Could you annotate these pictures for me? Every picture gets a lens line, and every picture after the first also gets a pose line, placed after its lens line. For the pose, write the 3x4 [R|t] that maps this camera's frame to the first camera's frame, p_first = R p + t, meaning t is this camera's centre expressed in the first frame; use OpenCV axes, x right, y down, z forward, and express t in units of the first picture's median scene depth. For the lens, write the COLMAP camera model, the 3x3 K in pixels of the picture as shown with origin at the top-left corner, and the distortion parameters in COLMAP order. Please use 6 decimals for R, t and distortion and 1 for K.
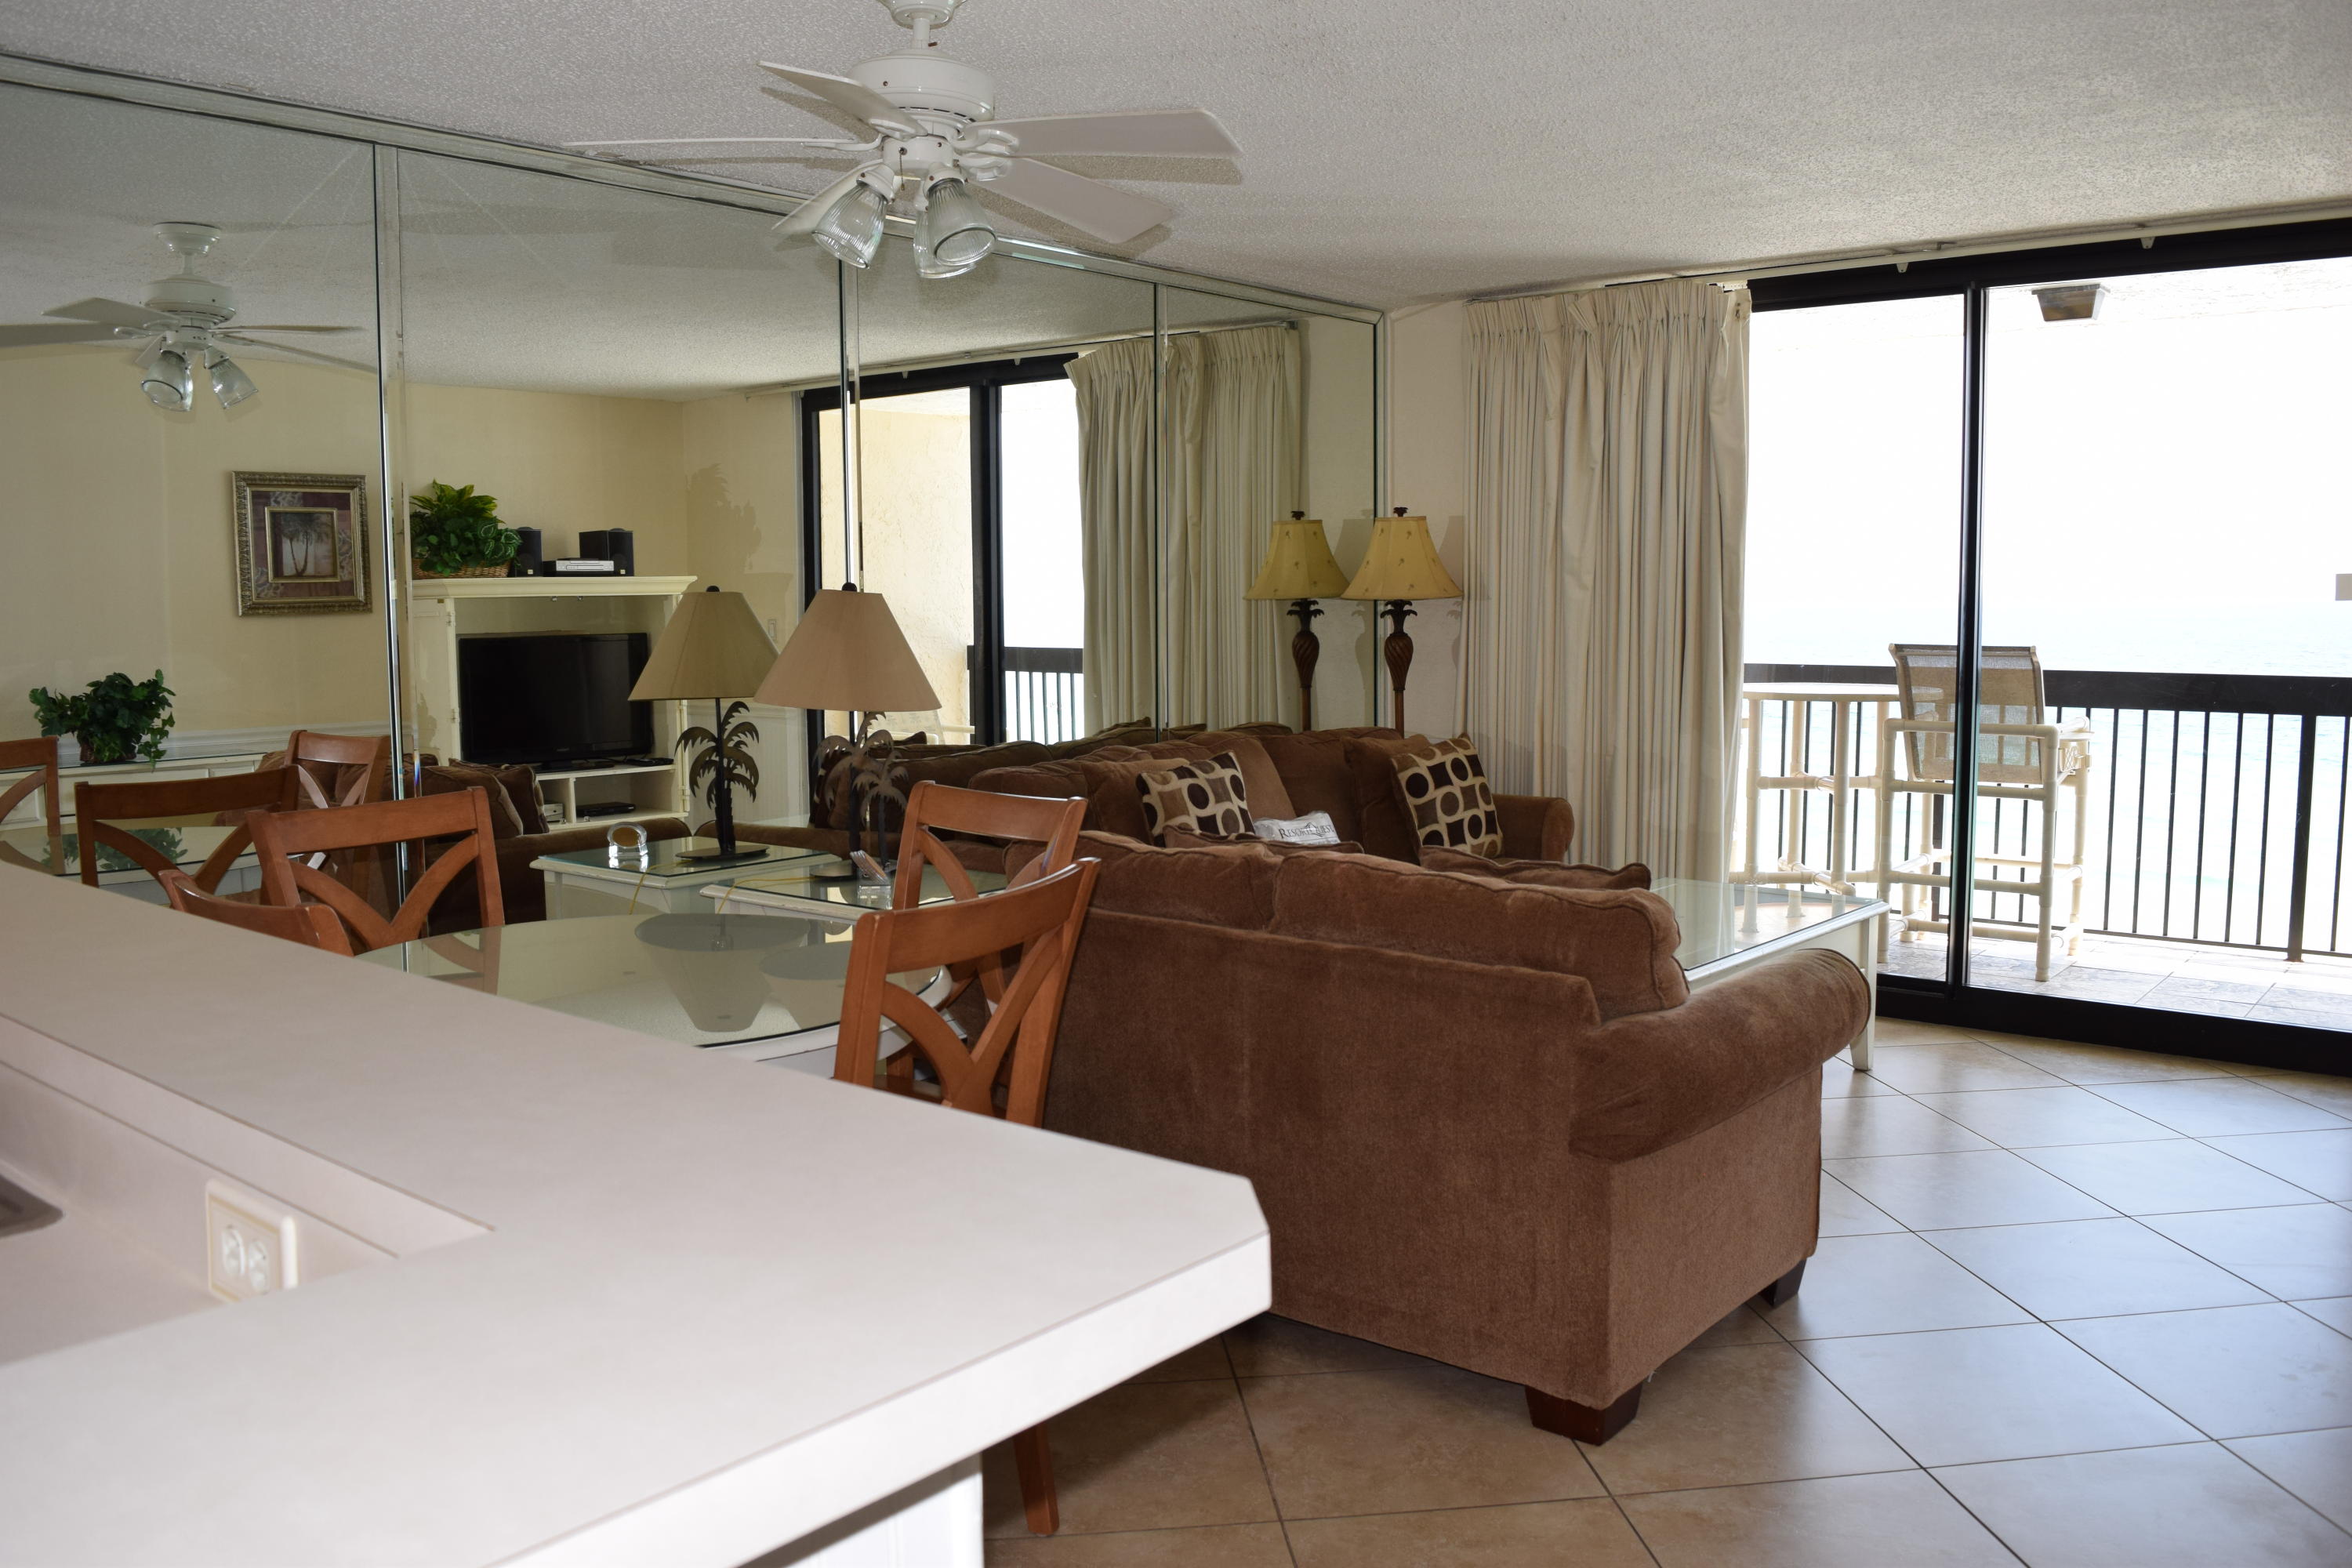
lens RADIAL K [[1865.5, 0, 1170.4], [0, 1865.5, 781.8], [0, 0, 1]] dist [-0.091134, 0.019646]
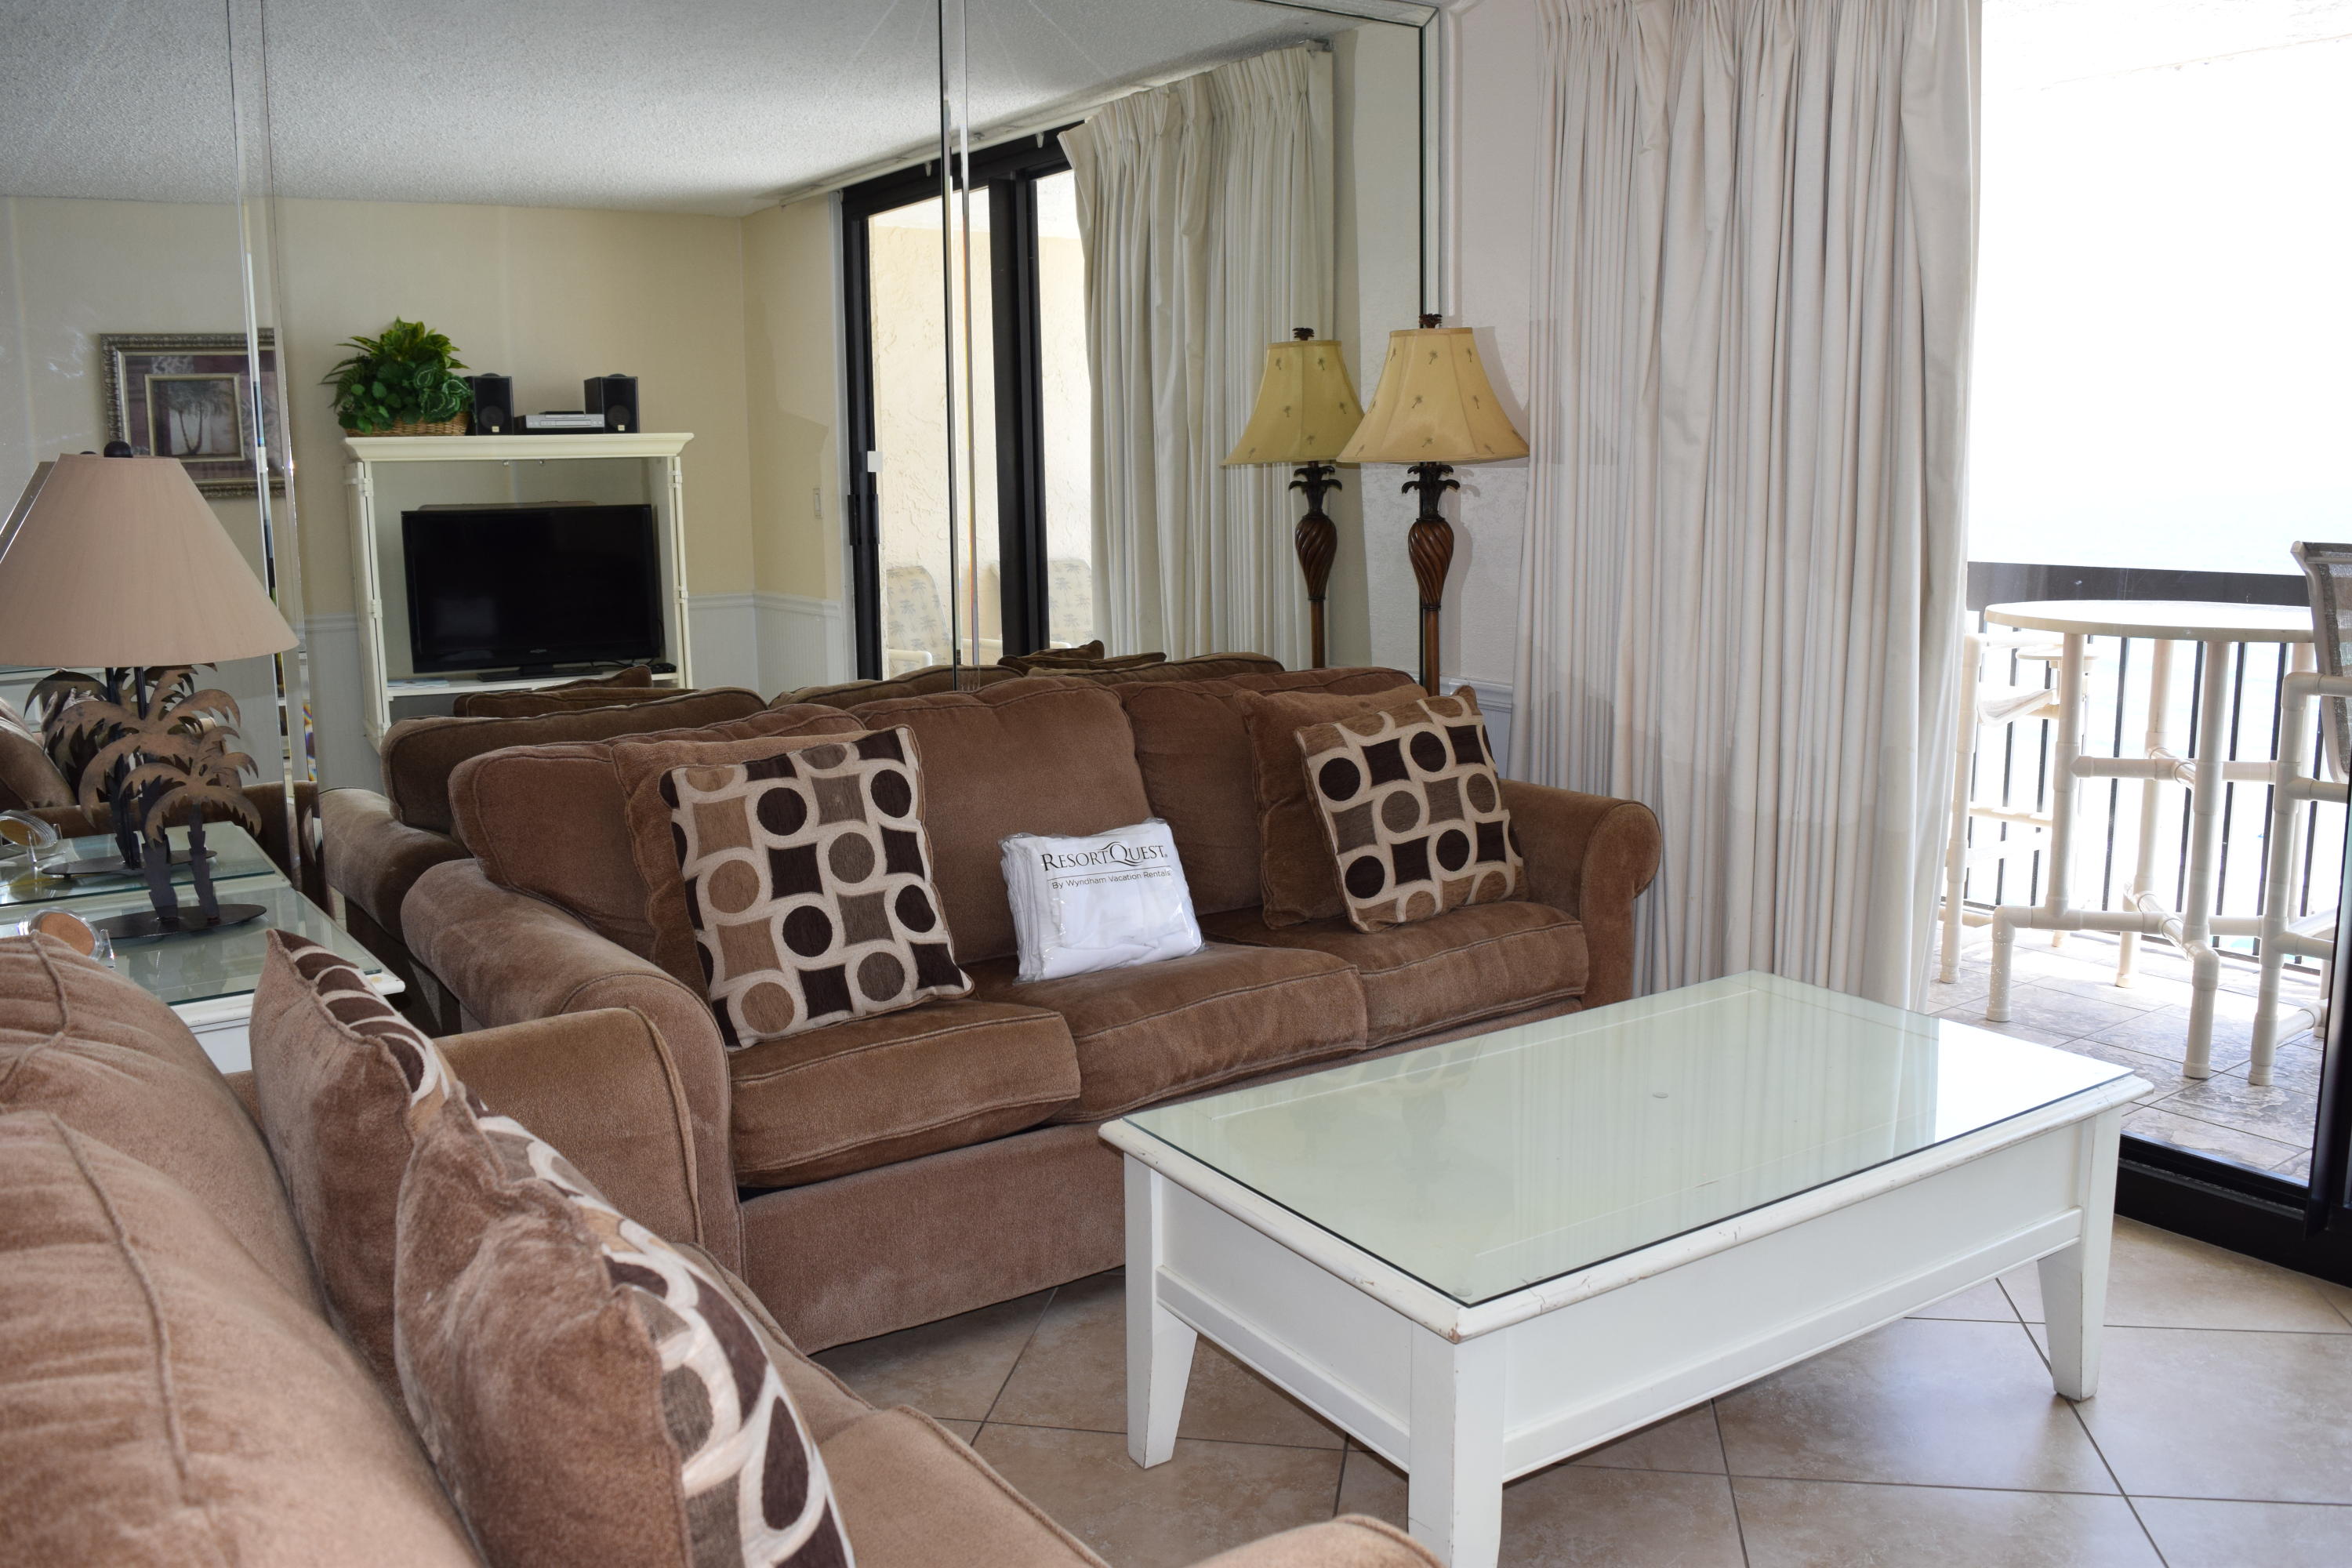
lens RADIAL K [[1834.6, 0, 1171.0], [0, 1834.6, 743.0], [0, 0, 1]] dist [-0.001676, -0.195318]
pose [[0.964881, 0.040952, -0.259474, 0.227907], [-0.027832, 0.998151, 0.054041, -0.038749], [0.261208, -0.044921, 0.964237, 0.421068]]
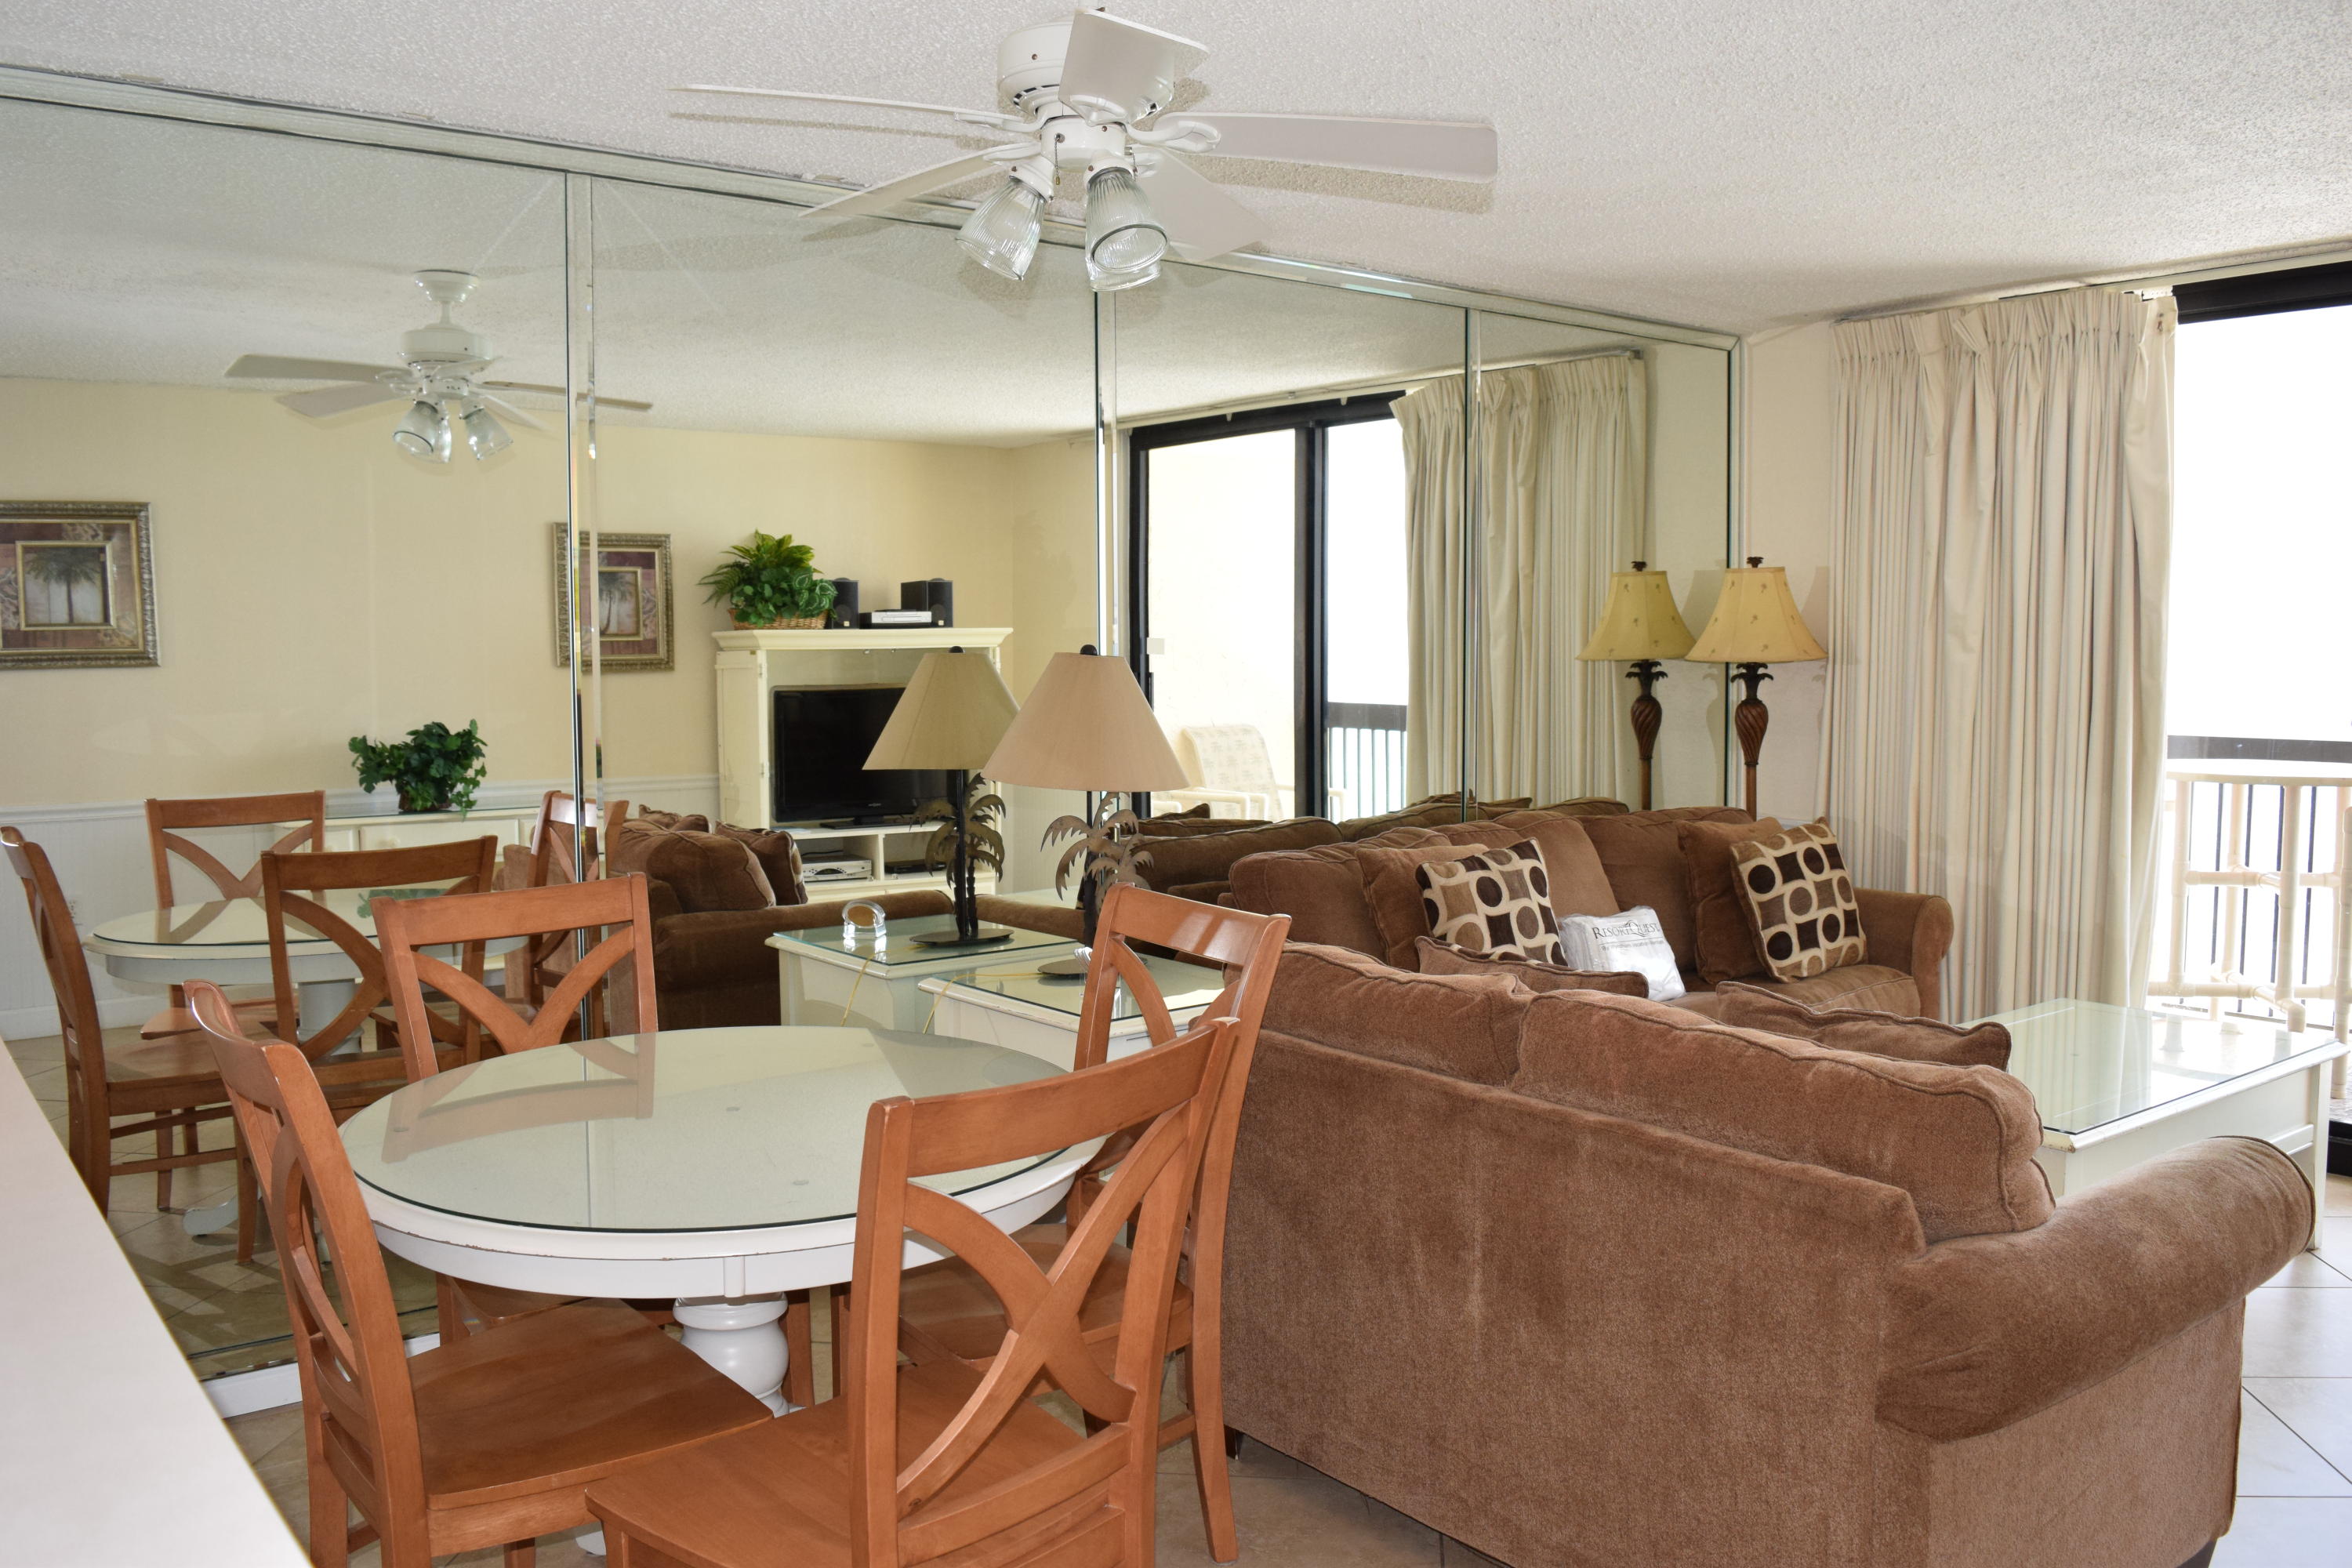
lens RADIAL K [[1865.5, 0, 1170.4], [0, 1865.5, 781.8], [0, 0, 1]] dist [-0.091134, 0.019646]
pose [[0.977914, 0.018627, -0.208175, 0.041362], [-0.023718, 0.999477, -0.021990, -0.017530], [0.207656, 0.026442, 0.977844, 0.102699]]
